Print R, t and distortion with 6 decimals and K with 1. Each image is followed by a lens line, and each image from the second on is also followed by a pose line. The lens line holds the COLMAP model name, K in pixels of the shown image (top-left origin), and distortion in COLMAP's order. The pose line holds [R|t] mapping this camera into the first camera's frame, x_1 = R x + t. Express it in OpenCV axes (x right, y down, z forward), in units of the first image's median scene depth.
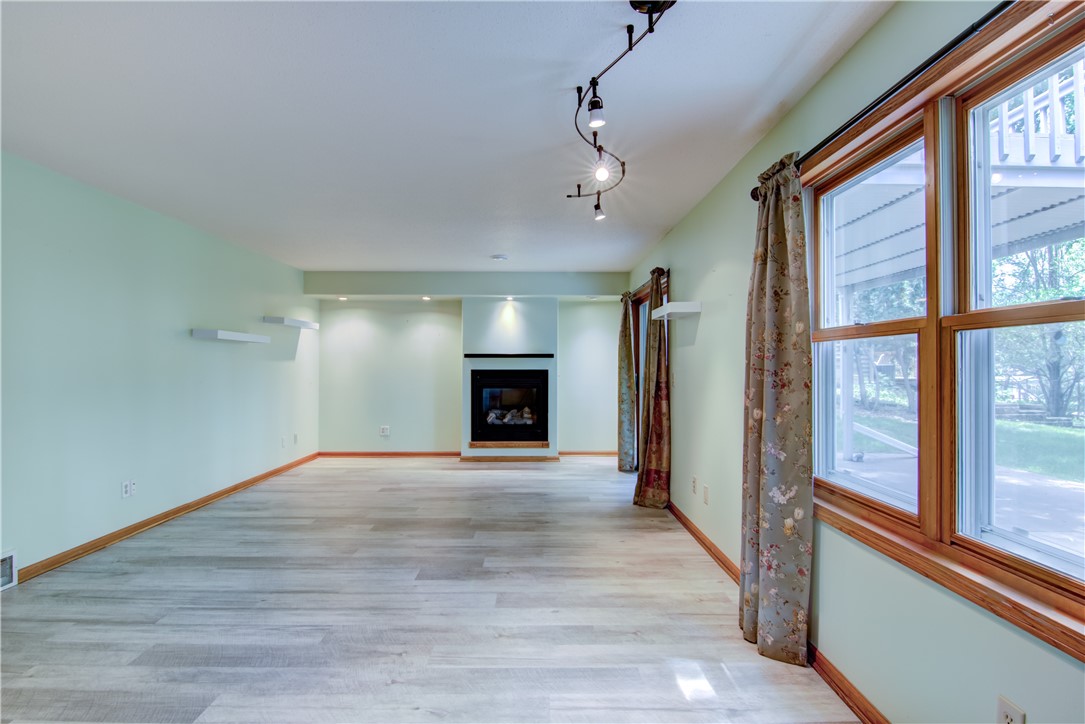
lens RADIAL K [[557.8, 0, 550.3], [0, 557.8, 364.9], [0, 0, 1]] dist [0.001956, -0.015177]
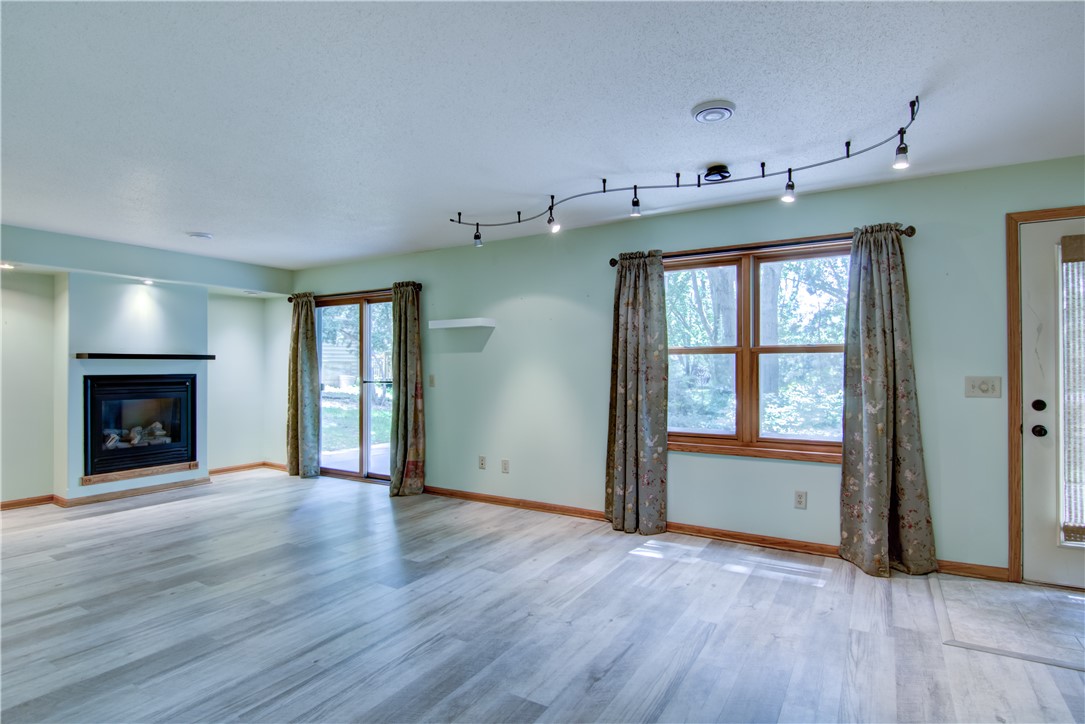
lens RADIAL K [[557.8, 0, 550.3], [0, 557.8, 364.9], [0, 0, 1]] dist [0.001956, -0.015177]
pose [[0.515112, 0.002970, 0.857118, -0.908854], [0.001881, 0.999988, -0.004595, -0.000753], [-0.857121, 0.003980, 0.515100, 0.258821]]
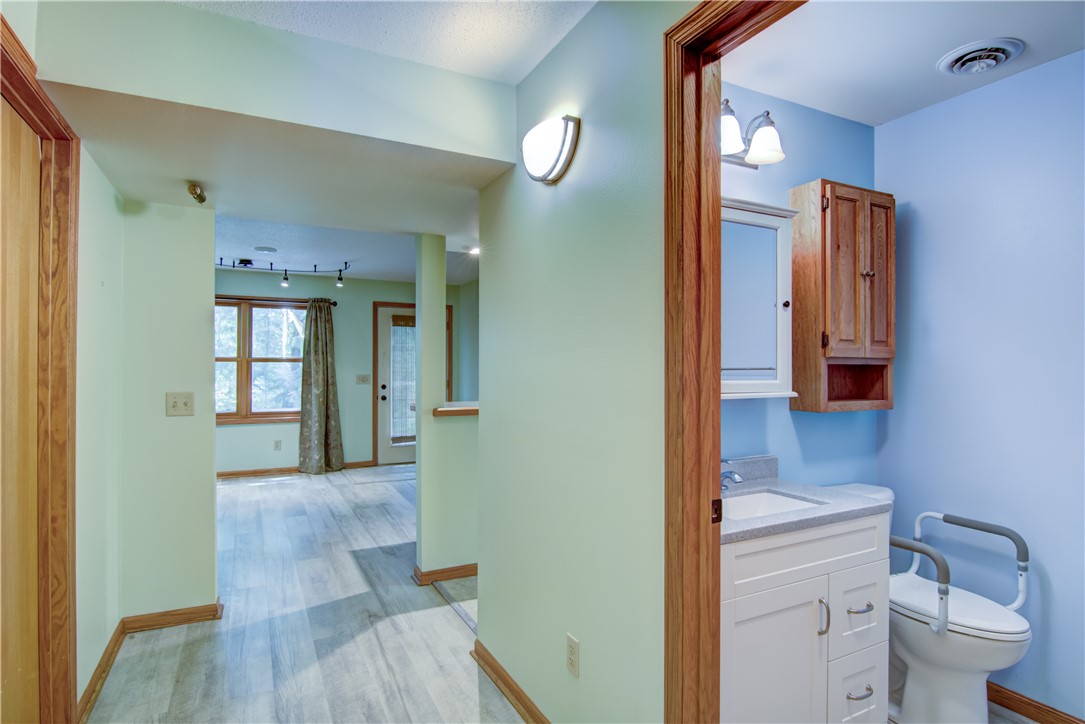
lens RADIAL K [[571.4, 0, 542.5], [0, 571.4, 362.0], [0, 0, 1]] dist [0.001379, -0.000716]
pose [[-0.450311, 0.002710, 0.892868, -1.965394], [-0.004386, 0.999977, -0.005247, -0.023801], [-0.892861, -0.006279, -0.450289, 0.487468]]
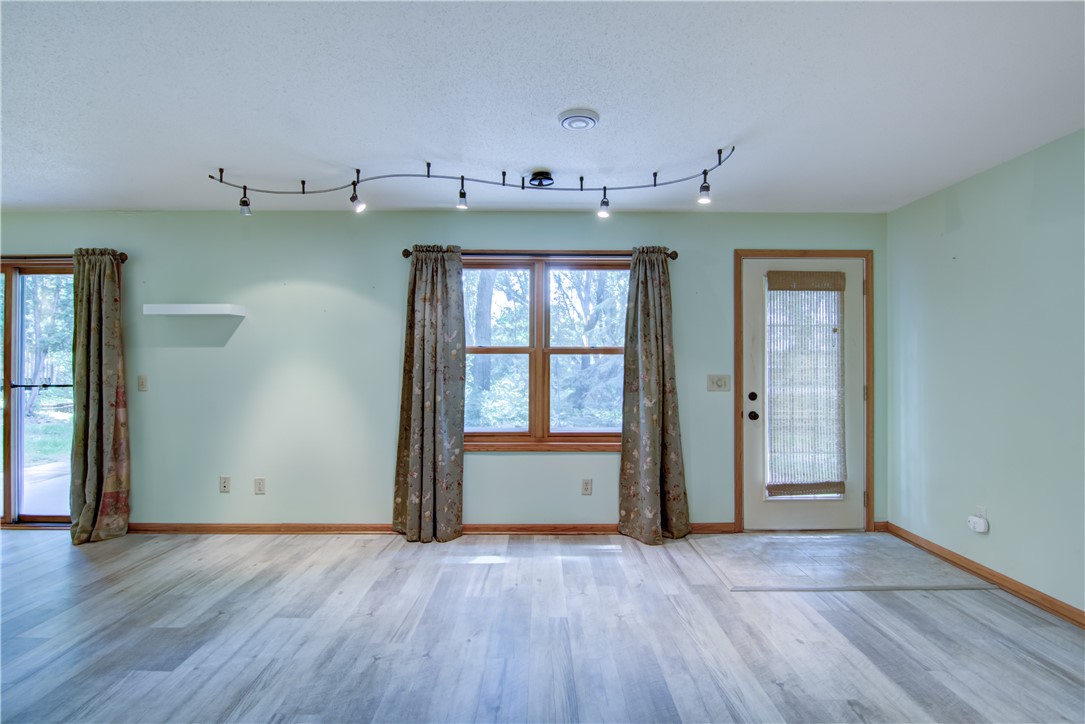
lens RADIAL K [[550.7, 0, 551.7], [0, 550.7, 363.3], [0, 0, 1]] dist [0.000782, -0.012175]
pose [[-0.013288, 0.002329, 0.999909, -0.913193], [-0.002066, 0.999995, -0.002357, -0.006003], [-0.999910, -0.002097, -0.013283, 0.507537]]
